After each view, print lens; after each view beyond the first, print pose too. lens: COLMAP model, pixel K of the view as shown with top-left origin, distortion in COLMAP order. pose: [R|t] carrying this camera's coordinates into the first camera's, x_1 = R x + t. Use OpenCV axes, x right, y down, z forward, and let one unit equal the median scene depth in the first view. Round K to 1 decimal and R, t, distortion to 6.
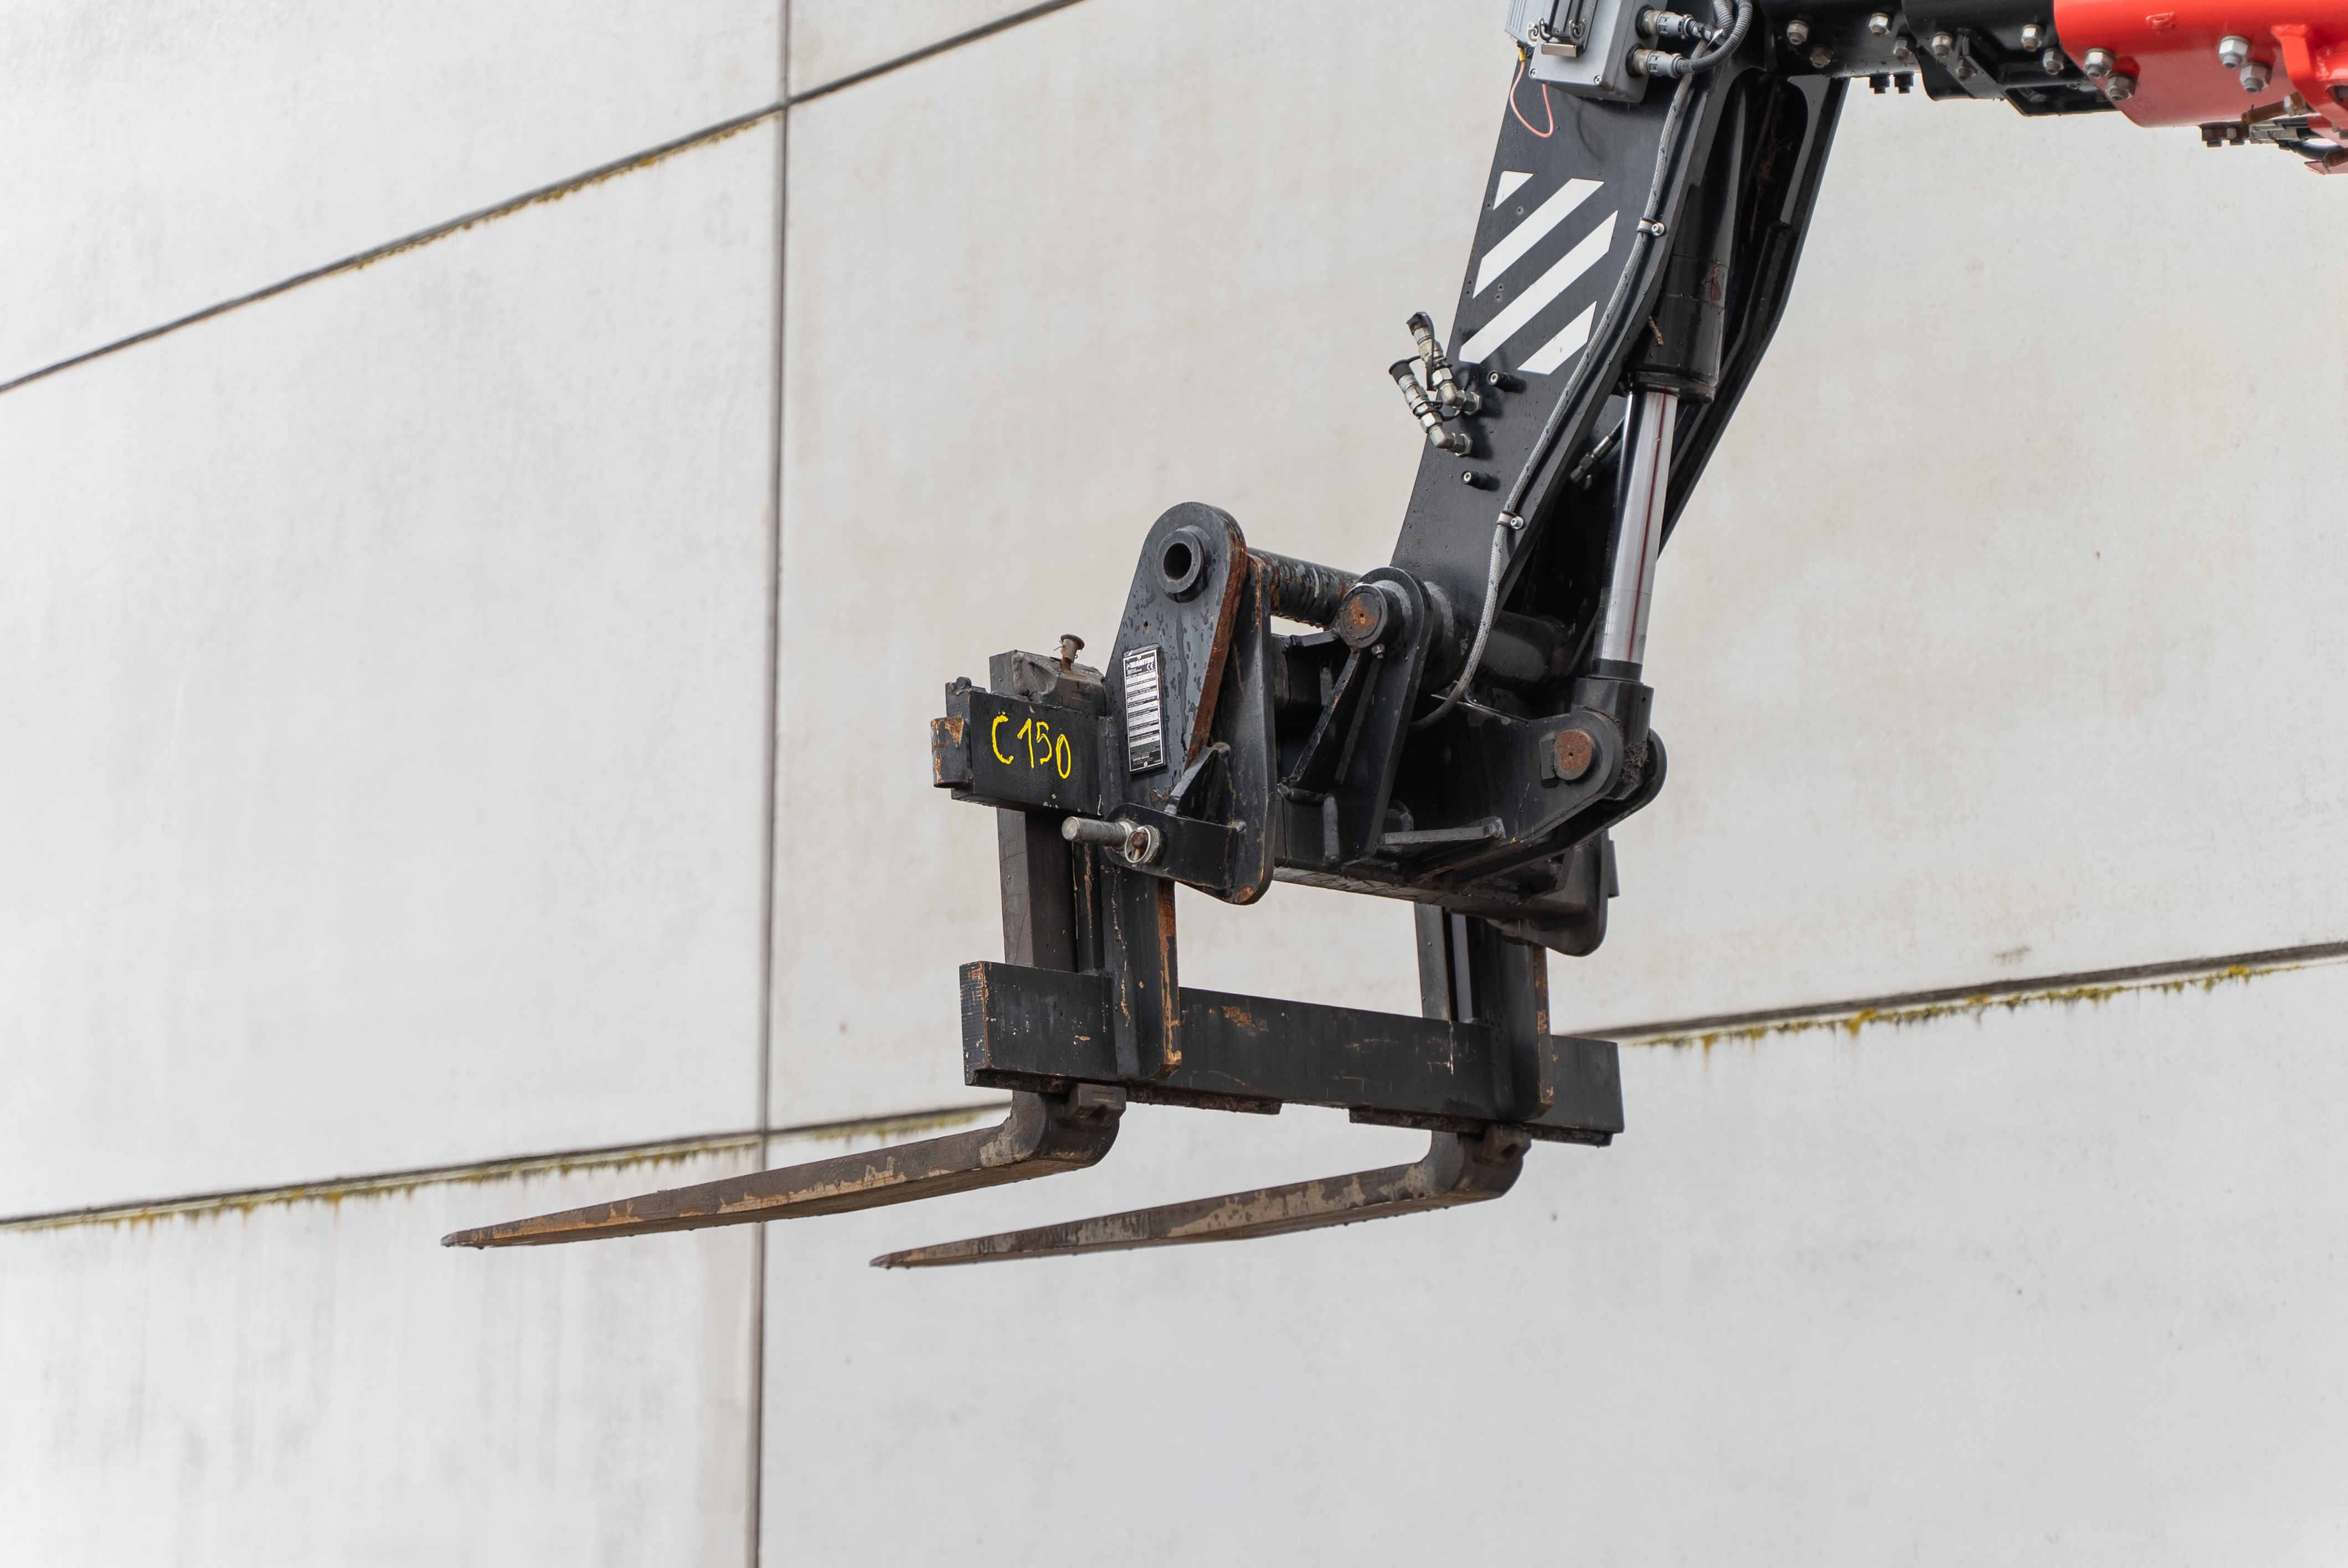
lens RADIAL K [[4016.2, 0, 1206.6], [0, 4016.2, 776.9], [0, 0, 1]] dist [0.023336, -0.100725]
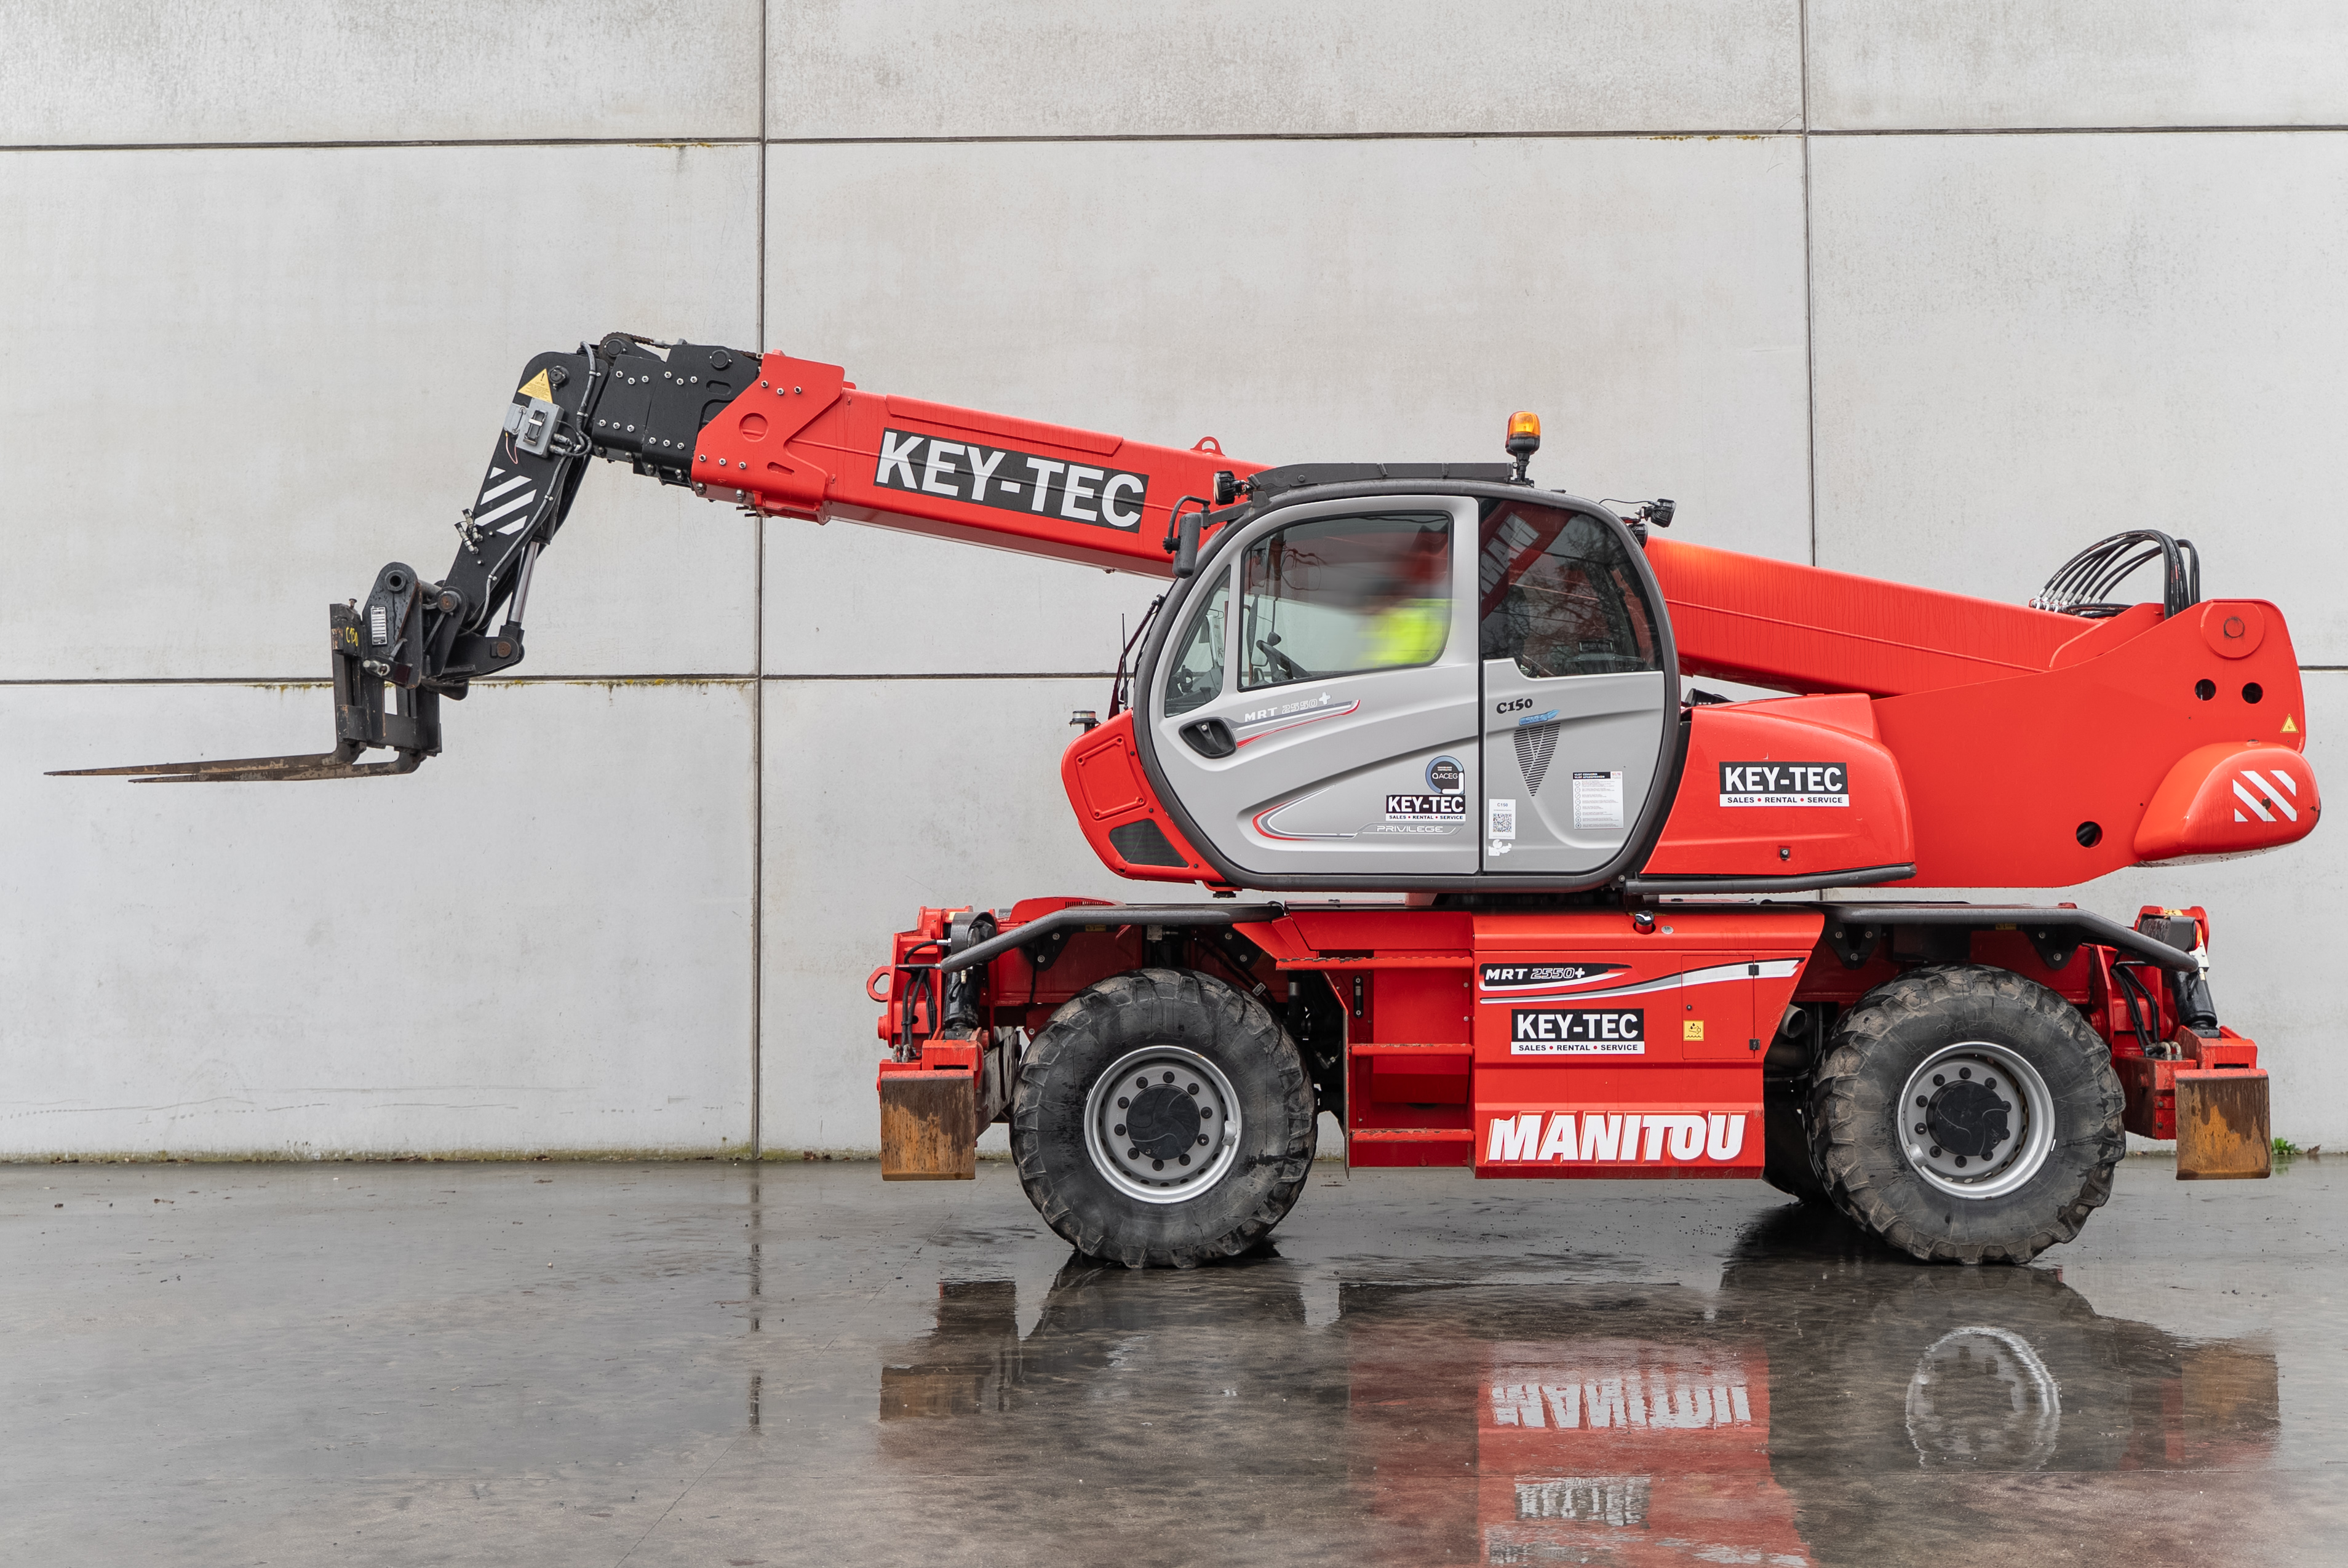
lens RADIAL K [[2726.2, 0, 1213.8], [0, 2726.2, 746.5], [0, 0, 1]] dist [-0.003899, -0.015438]
pose [[0.748161, 0.045103, 0.661982, -0.782835], [-0.129073, 0.988521, 0.078525, -0.146529], [-0.650842, -0.144193, 0.745395, -0.878343]]
